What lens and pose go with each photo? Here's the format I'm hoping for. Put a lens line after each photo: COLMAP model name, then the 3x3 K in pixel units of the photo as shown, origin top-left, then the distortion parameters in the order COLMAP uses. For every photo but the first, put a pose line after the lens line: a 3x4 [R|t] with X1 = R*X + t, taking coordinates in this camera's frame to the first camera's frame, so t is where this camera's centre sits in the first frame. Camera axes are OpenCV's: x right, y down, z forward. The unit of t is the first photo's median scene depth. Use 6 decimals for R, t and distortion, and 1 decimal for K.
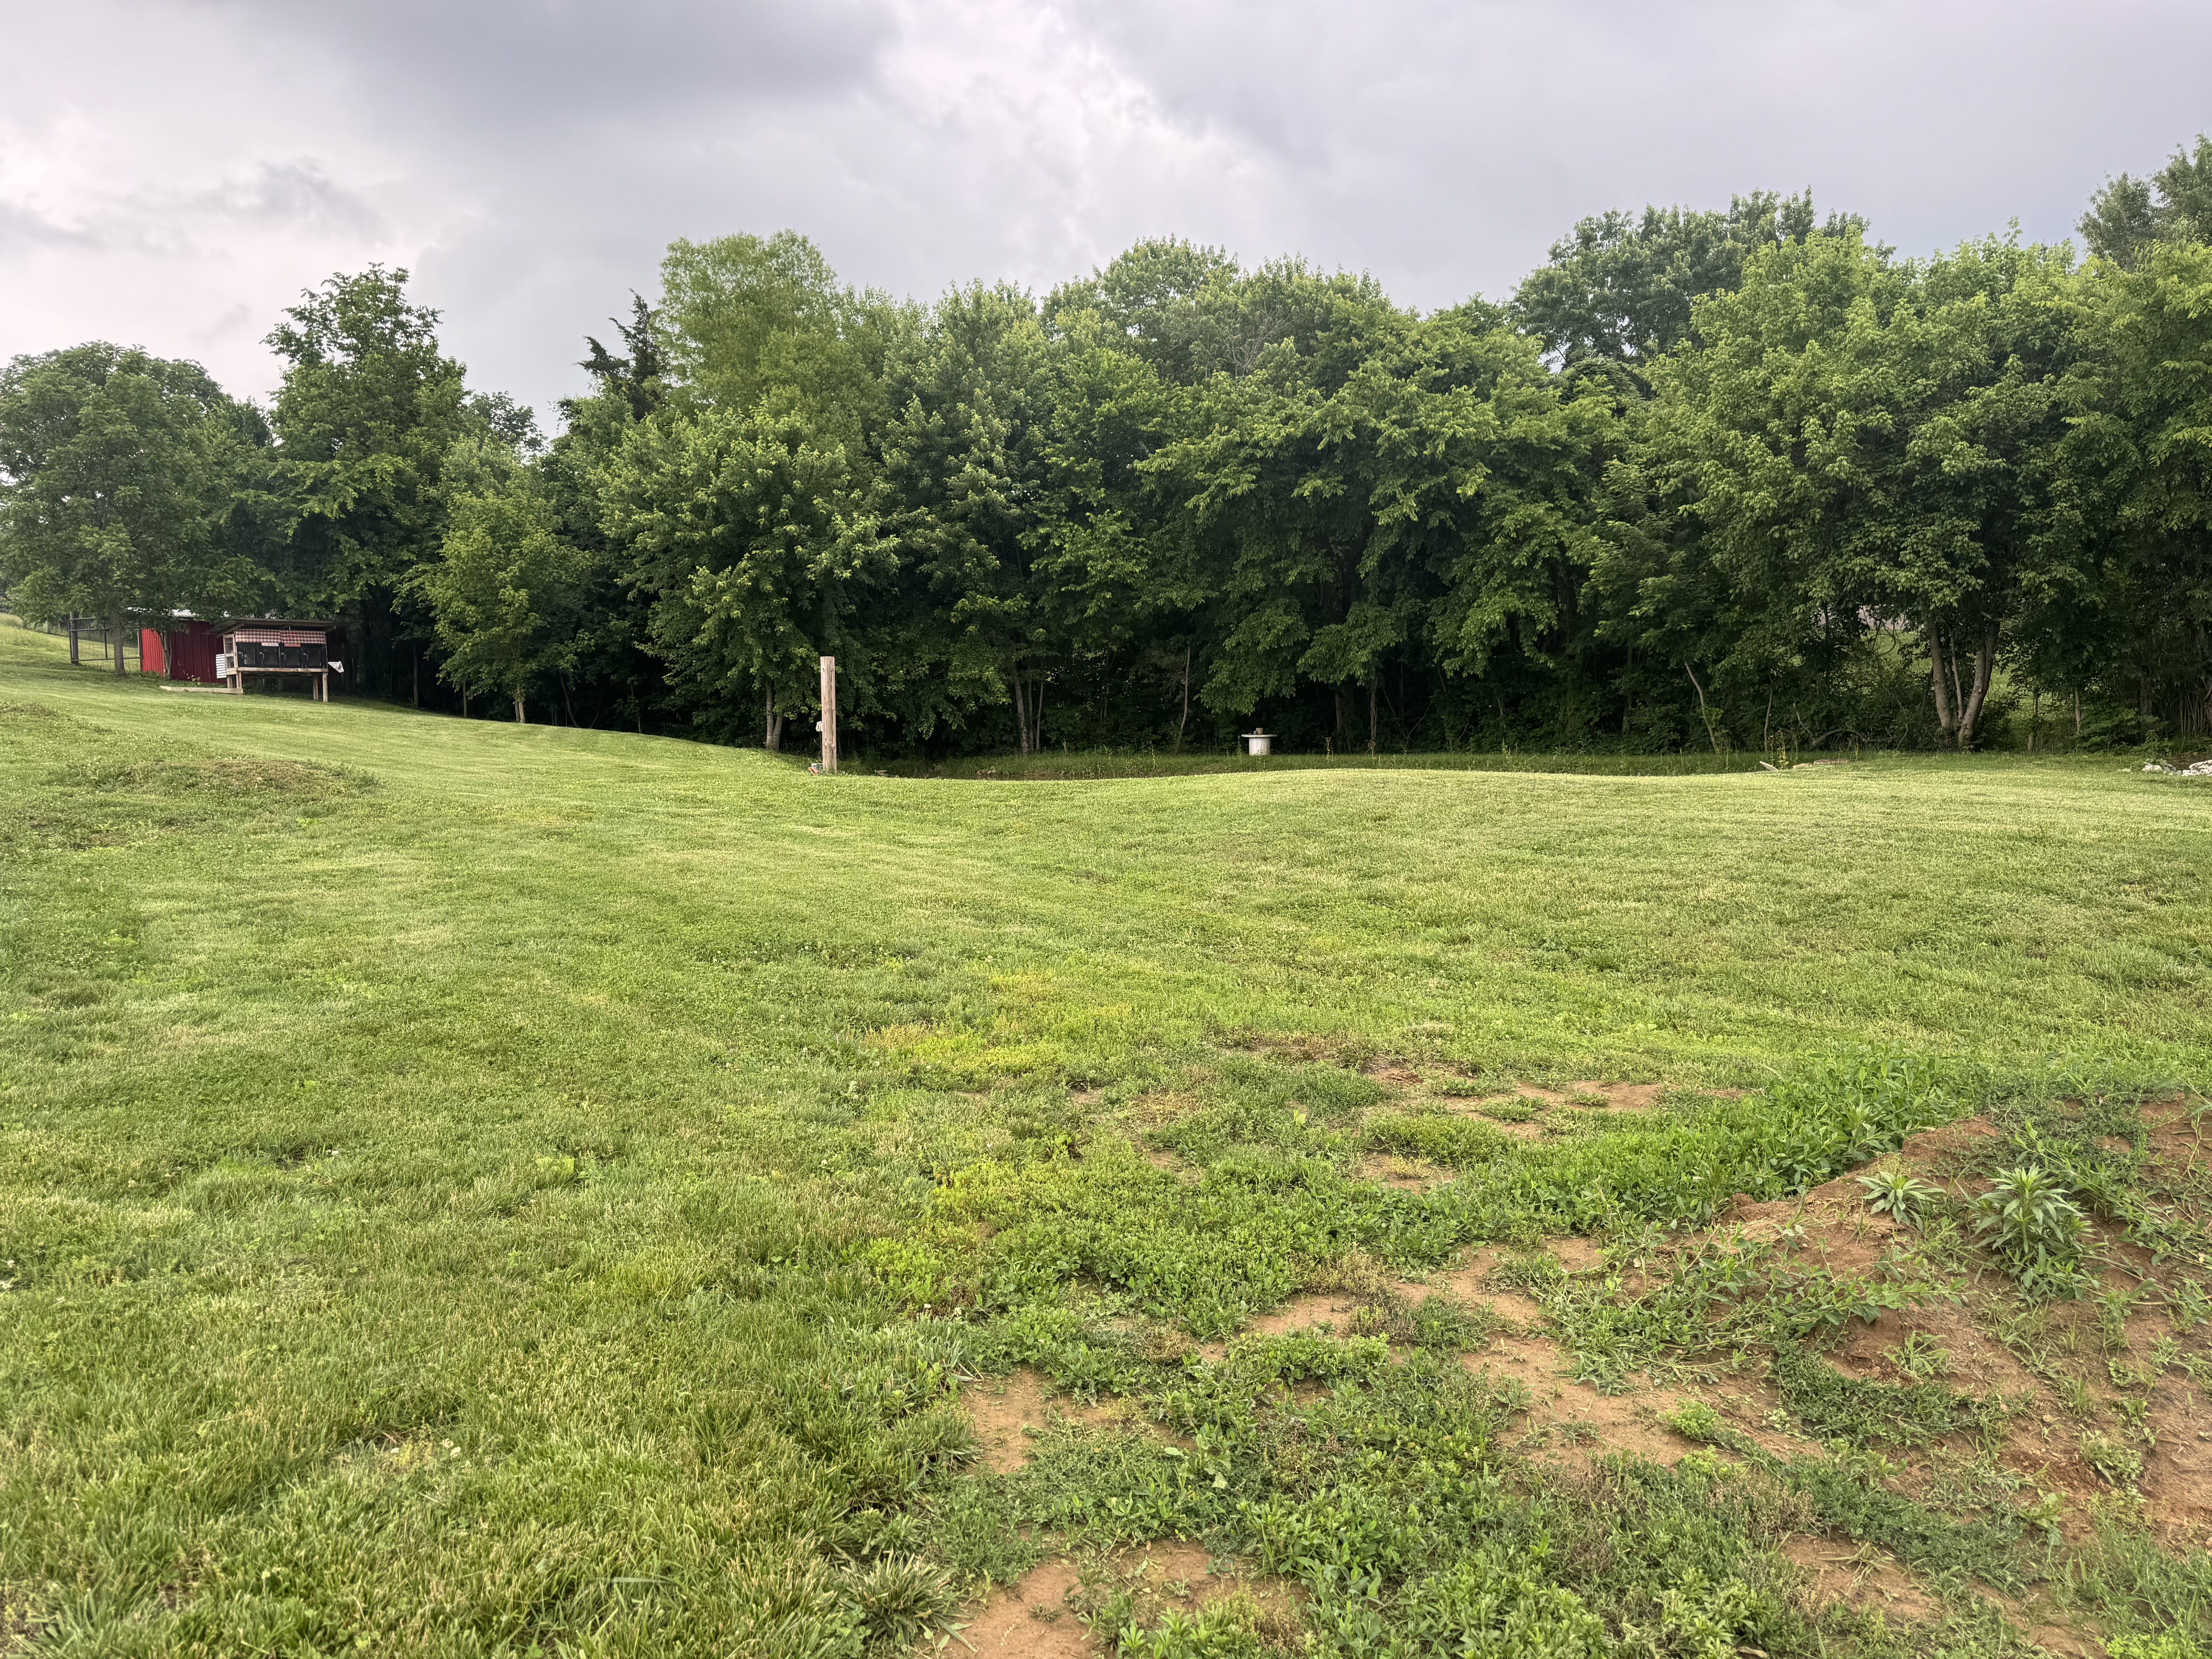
lens RADIAL K [[1558.6, 0, 1106.8], [0, 1558.6, 827.1], [0, 0, 1]] dist [0.007850, -0.000683]
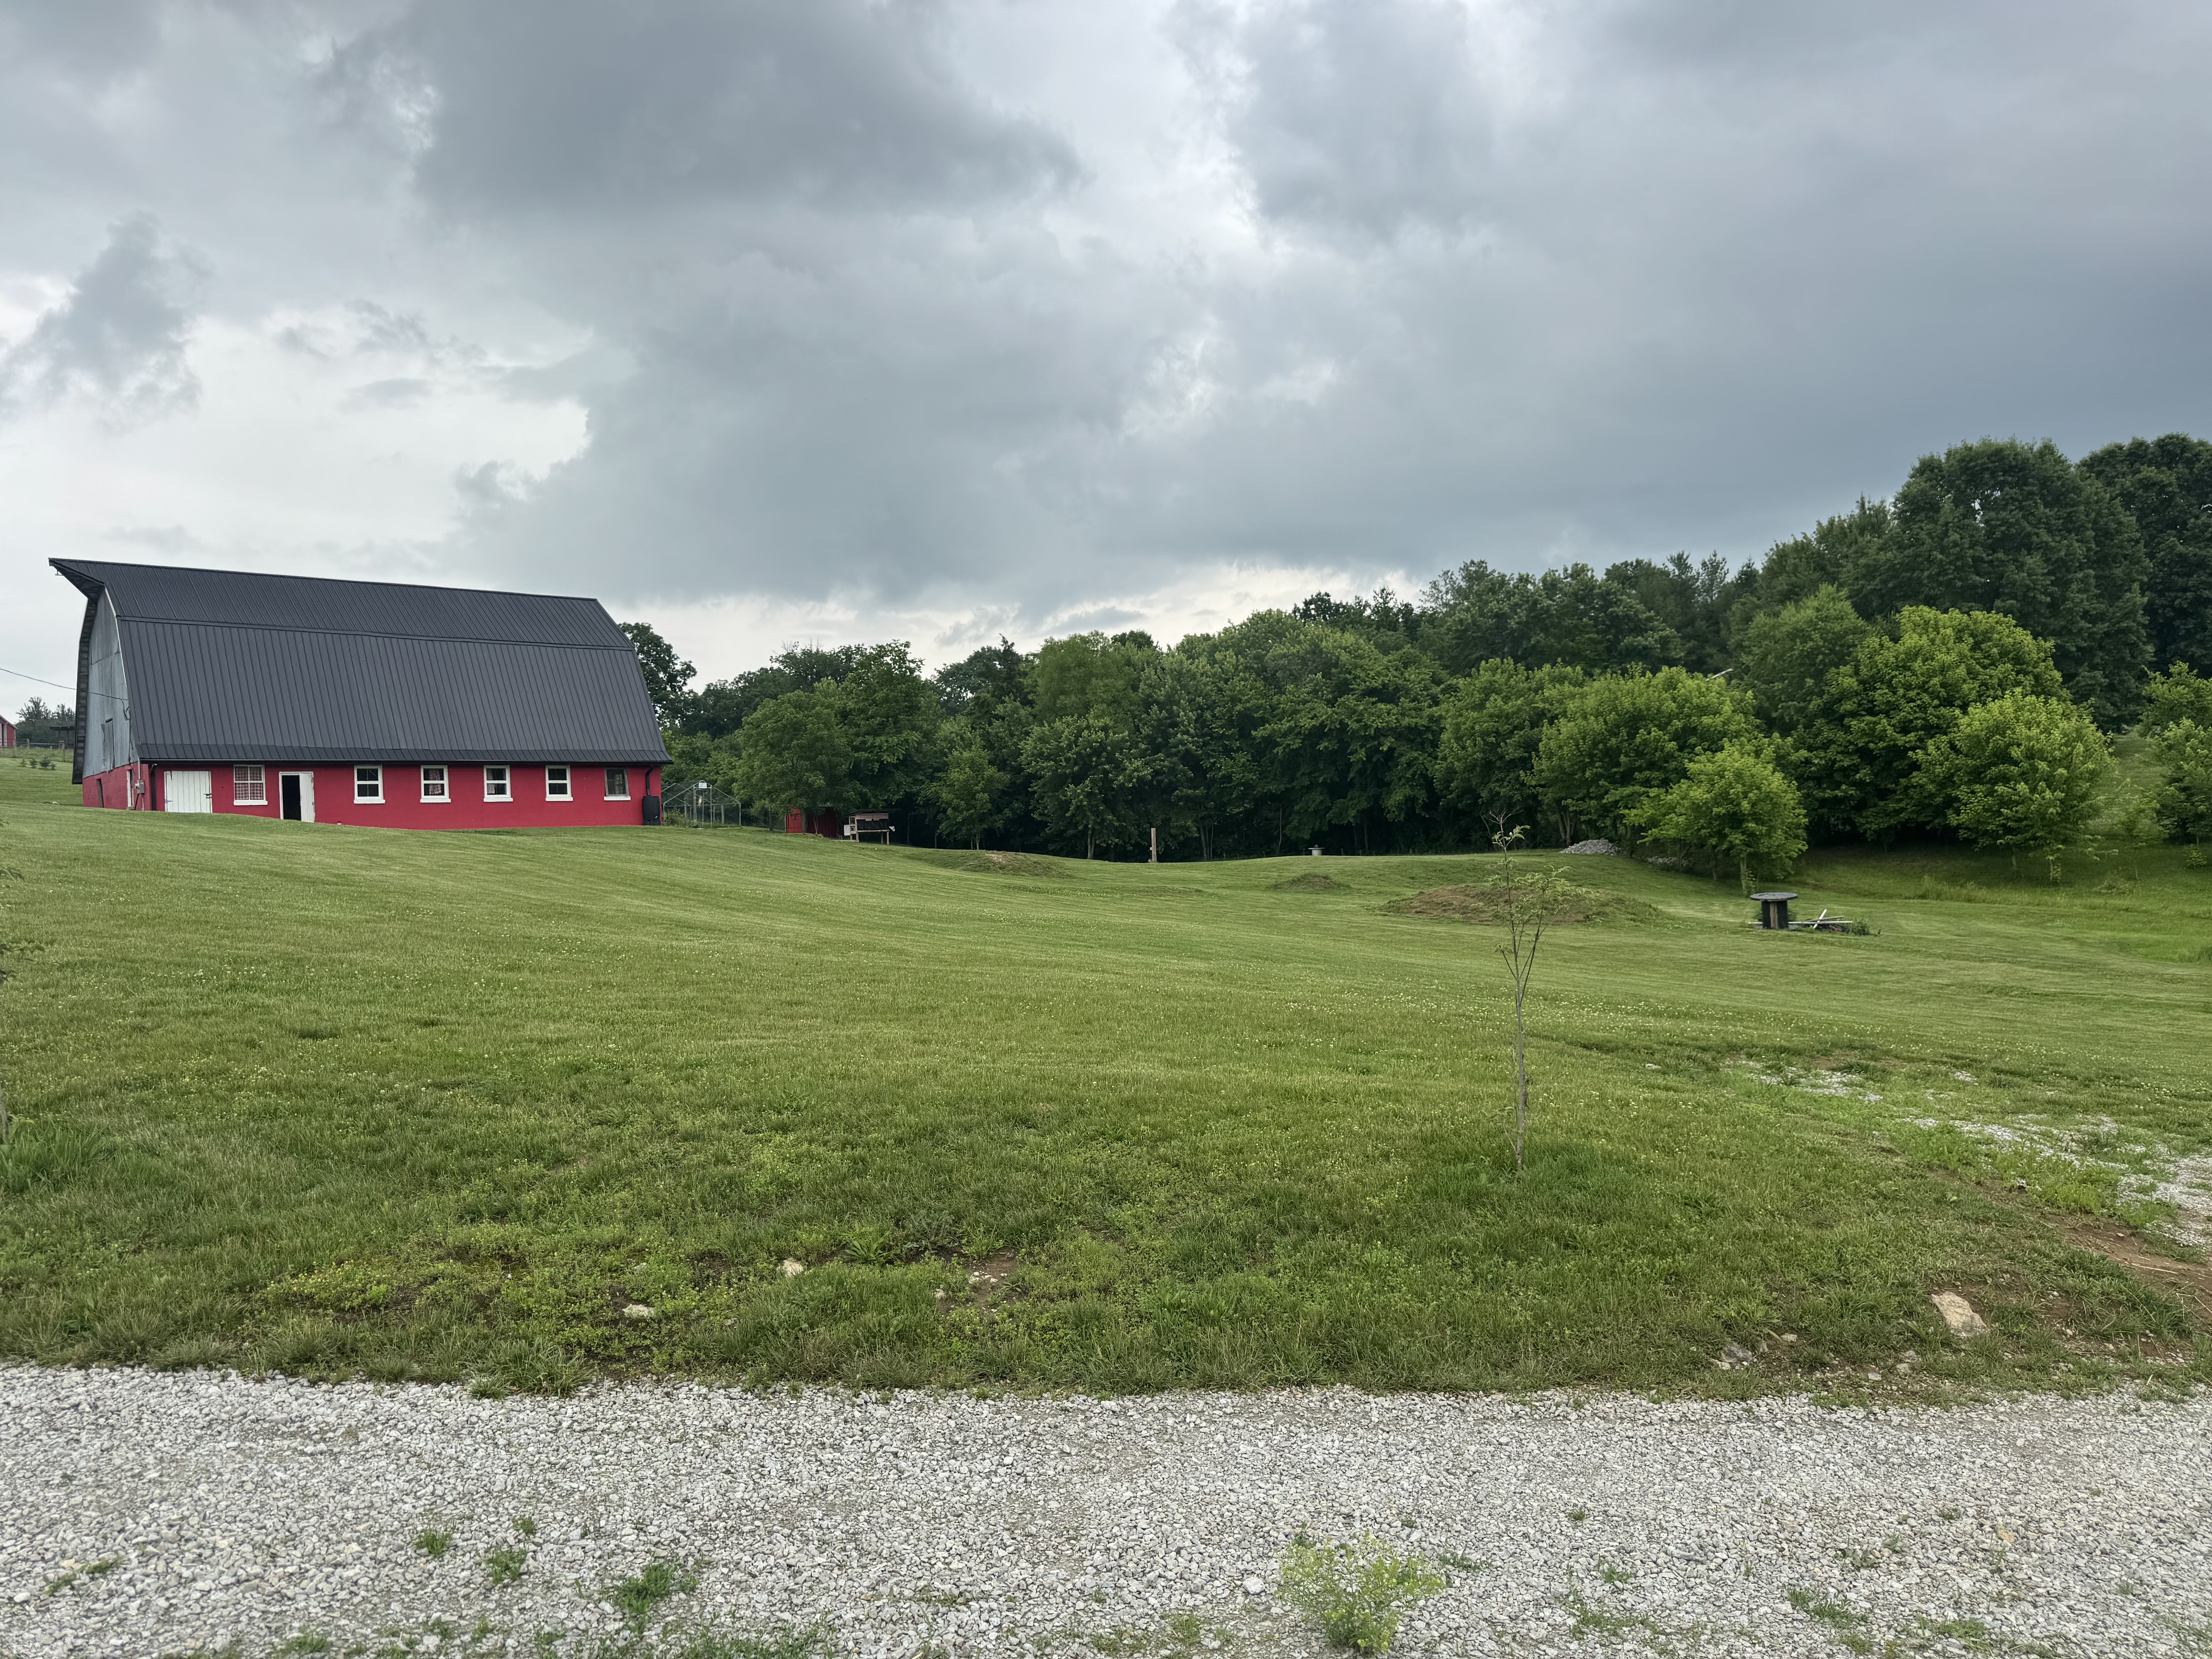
lens RADIAL K [[1545.3, 0, 1108.1], [0, 1545.3, 833.7], [0, 0, 1]] dist [0.000085, -0.000140]
pose [[0.994734, -0.027386, -0.098761, 0.027410], [0.020257, 0.997164, -0.072480, 0.075234], [0.100466, 0.070097, 0.992468, -1.240600]]
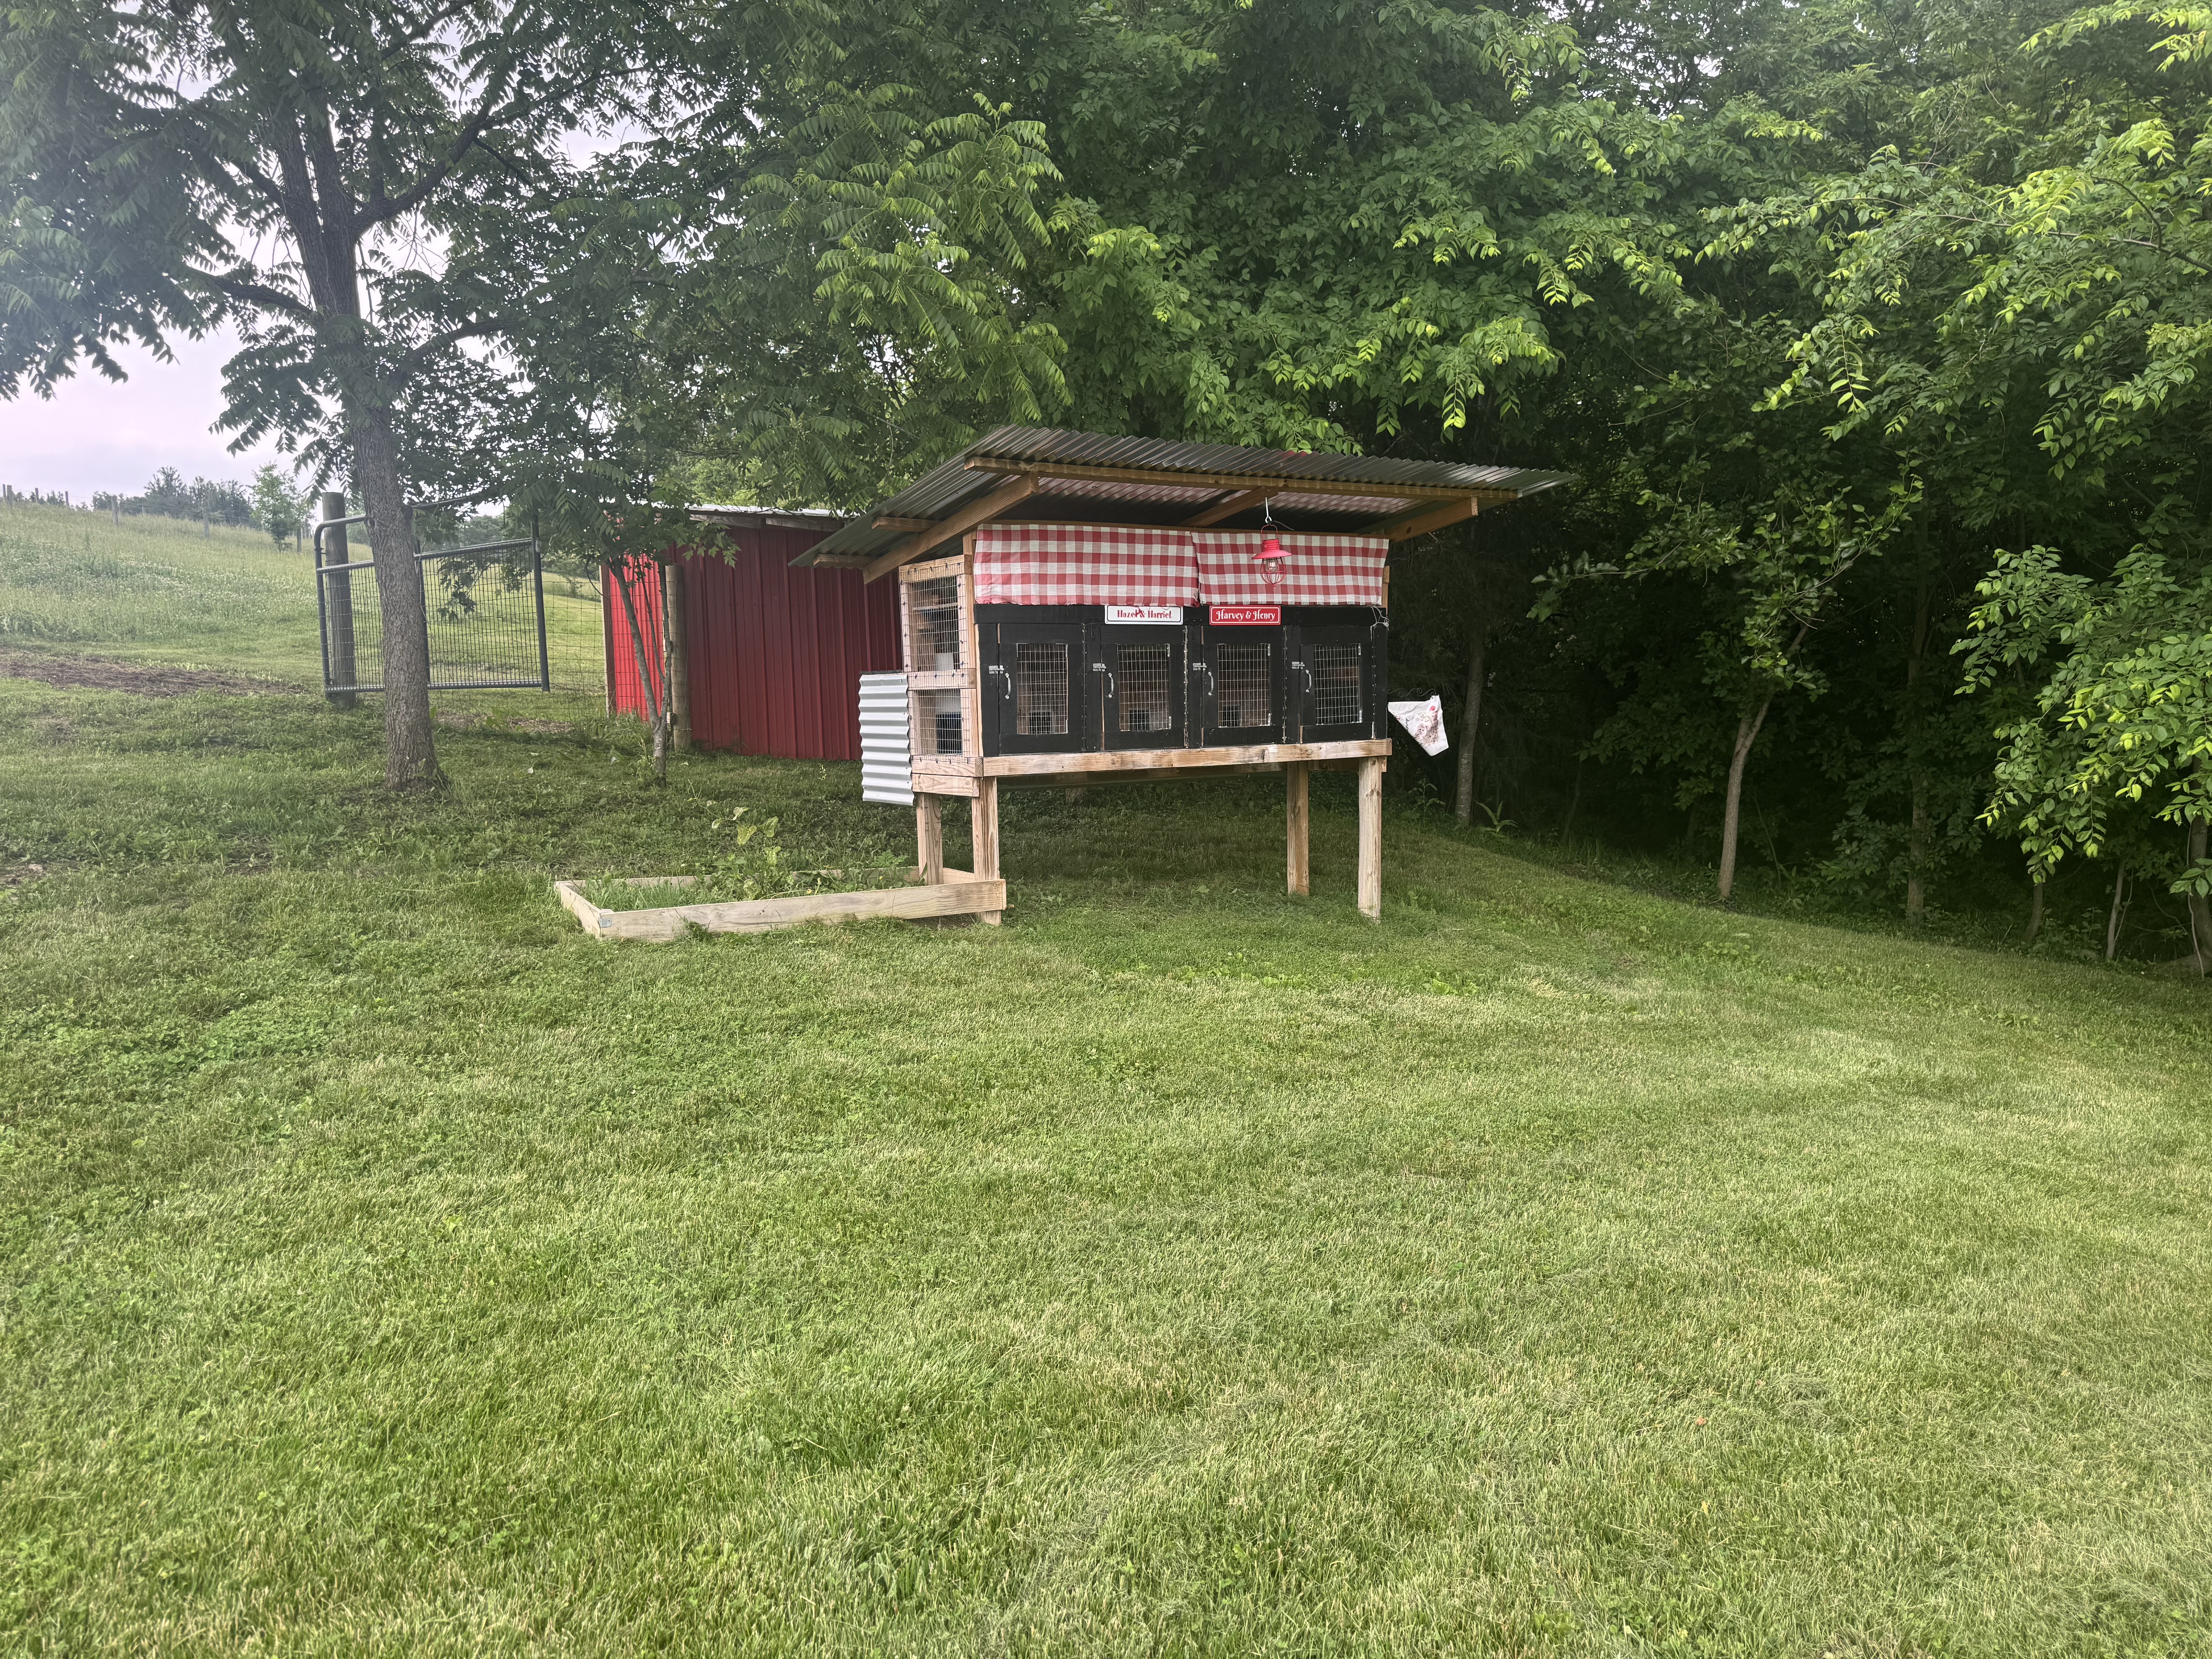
lens RADIAL K [[1545.3, 0, 1108.0], [0, 1545.3, 829.4], [0, 0, 1]] dist [0.000085, -0.000140]
pose [[0.952139, 0.002108, -0.305659, -0.517881], [-0.002379, 0.999997, -0.000515, -0.098917], [0.305657, 0.001218, 0.952141, 0.889970]]
